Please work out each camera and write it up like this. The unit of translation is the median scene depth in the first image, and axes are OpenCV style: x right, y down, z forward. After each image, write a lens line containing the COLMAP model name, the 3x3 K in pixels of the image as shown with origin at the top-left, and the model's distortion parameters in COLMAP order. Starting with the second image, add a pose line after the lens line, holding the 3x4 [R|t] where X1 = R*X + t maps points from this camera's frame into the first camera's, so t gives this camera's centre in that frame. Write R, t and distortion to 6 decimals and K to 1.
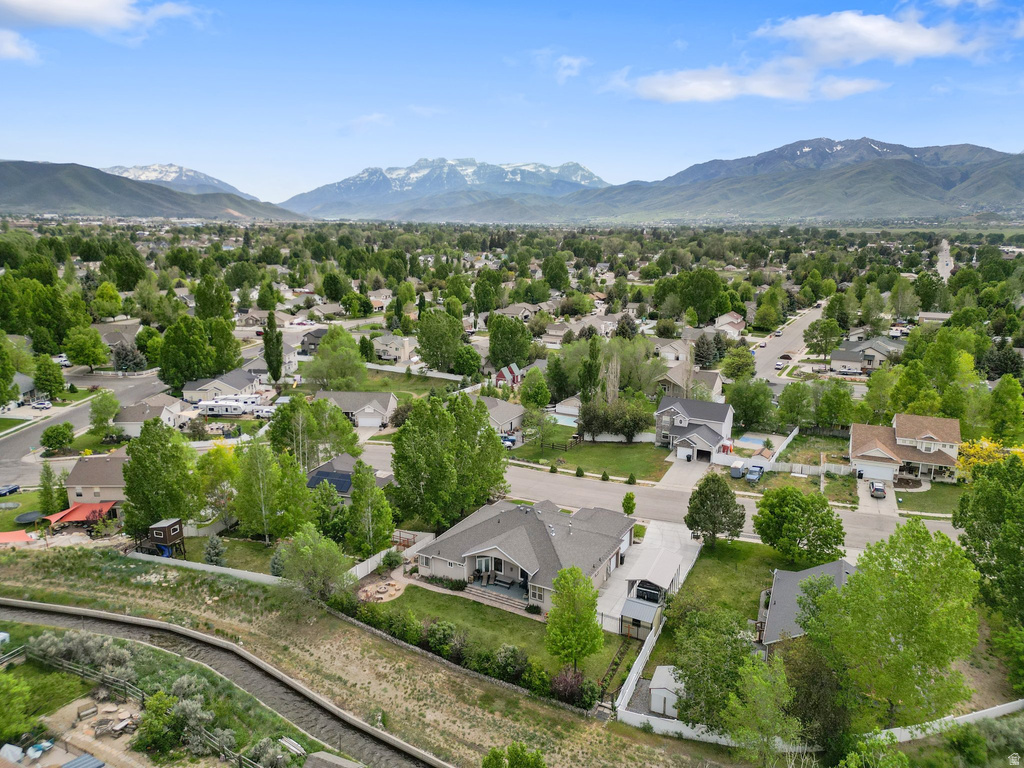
lens RADIAL K [[724.8, 0, 515.7], [0, 724.8, 383.9], [0, 0, 1]] dist [0.062222, -0.049140]
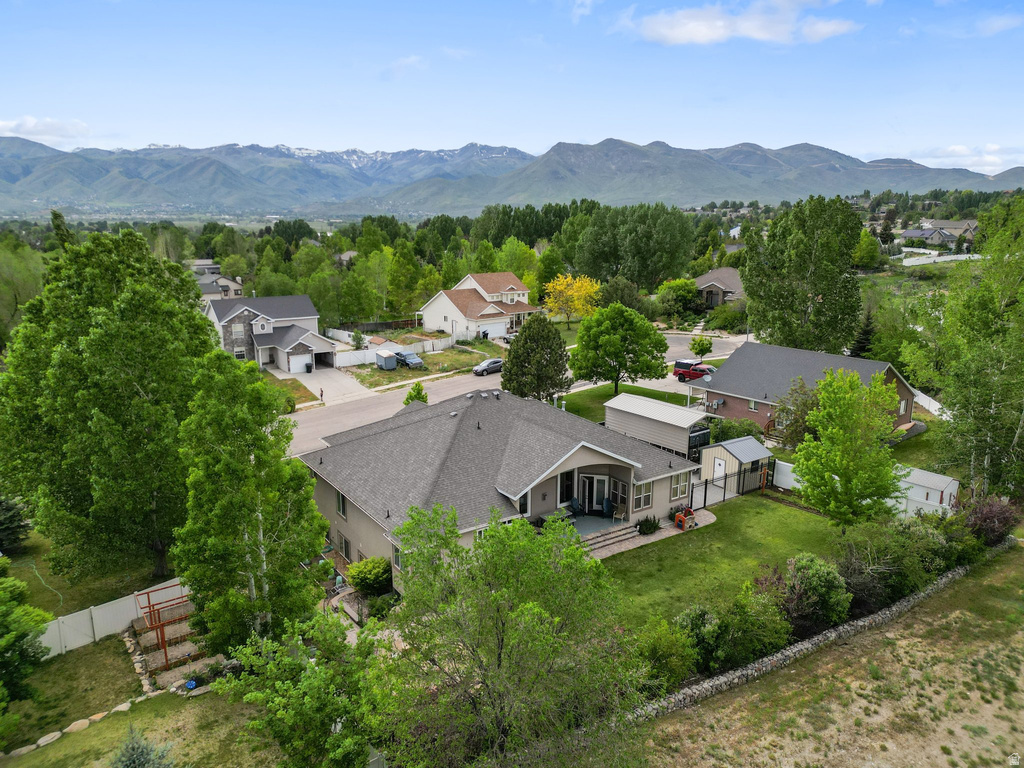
lens RADIAL K [[719.1, 0, 514.9], [0, 719.1, 384.1], [0, 0, 1]] dist [0.075338, -0.068446]
pose [[0.438298, -0.205555, 0.875010, -0.452859], [0.206185, 0.970533, 0.124716, 0.110669], [-0.874862, 0.125751, 0.467765, 0.779871]]
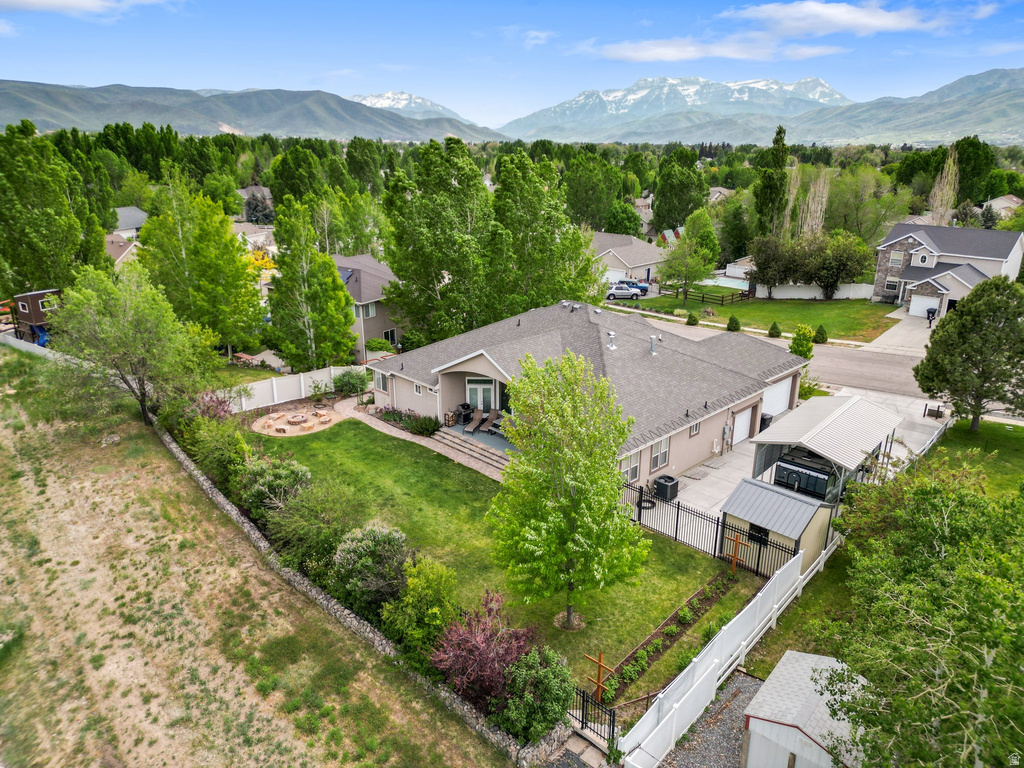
lens RADIAL K [[719.1, 0, 514.9], [0, 719.1, 384.1], [0, 0, 1]] dist [0.075338, -0.068446]
pose [[0.959359, 0.090485, -0.267289, 0.121510], [-0.066352, 0.992972, 0.097998, 0.191312], [0.274278, -0.076280, 0.958620, 0.521981]]
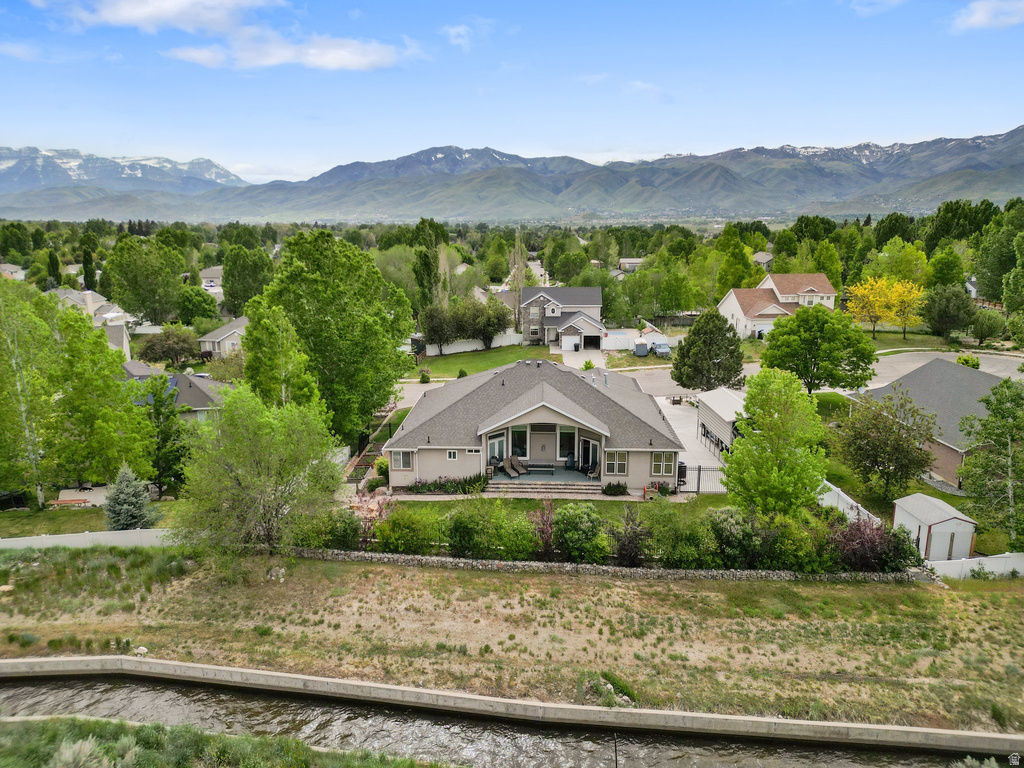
lens RADIAL K [[719.1, 0, 514.9], [0, 719.1, 384.1], [0, 0, 1]] dist [0.075338, -0.068446]
pose [[0.891470, -0.108233, 0.439962, -0.301181], [0.111481, 0.993594, 0.018541, 0.188196], [-0.439150, 0.032519, 0.897825, 0.454694]]
